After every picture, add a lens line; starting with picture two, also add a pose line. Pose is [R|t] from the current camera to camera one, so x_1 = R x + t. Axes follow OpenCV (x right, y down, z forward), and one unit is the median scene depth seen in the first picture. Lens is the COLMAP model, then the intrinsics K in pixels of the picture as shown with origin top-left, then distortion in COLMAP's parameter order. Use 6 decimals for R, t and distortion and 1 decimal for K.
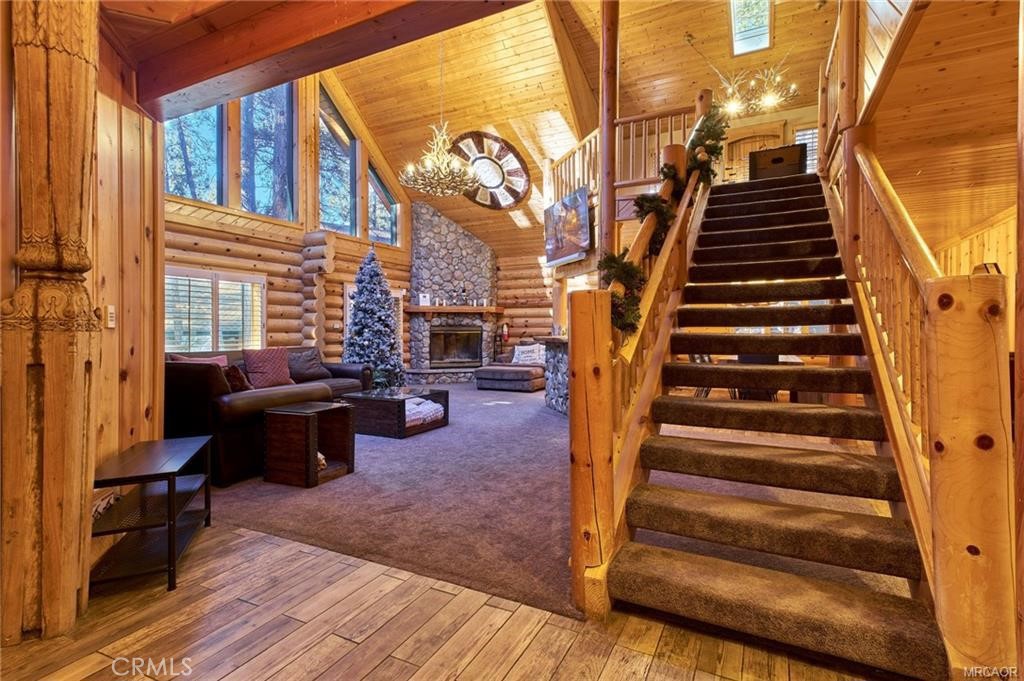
lens RADIAL K [[492.1, 0, 525.6], [0, 492.1, 326.7], [0, 0, 1]] dist [0.001656, -0.000037]
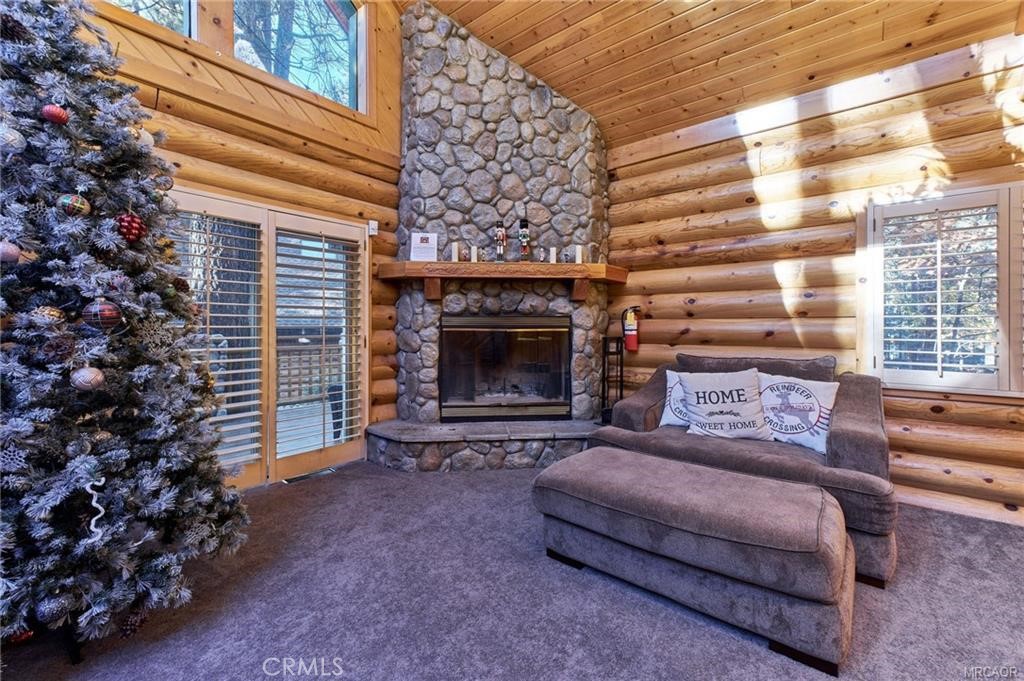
lens RADIAL K [[428.5, 0, 512.1], [0, 428.5, 330.3], [0, 0, 1]] dist [0.013263, 0.001028]
pose [[0.970791, 0.004182, -0.239890, -0.057411], [-0.000375, 0.999873, 0.015914, 0.006427], [0.239926, -0.015359, 0.970670, 0.721382]]
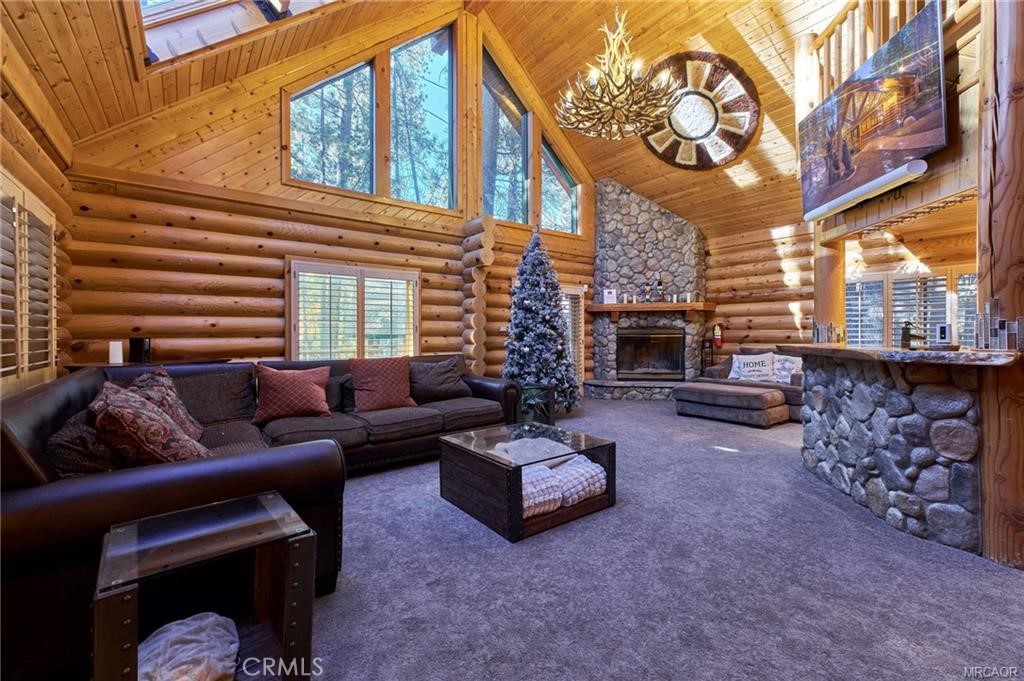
lens RADIAL K [[428.5, 0, 517.7], [0, 428.5, 335.3], [0, 0, 1]] dist [0.013263, 0.001028]
pose [[0.894070, 0.000104, -0.447927, -0.022417], [0.005236, 0.999929, 0.010683, 0.001986], [0.447897, -0.011896, 0.894006, 0.302644]]
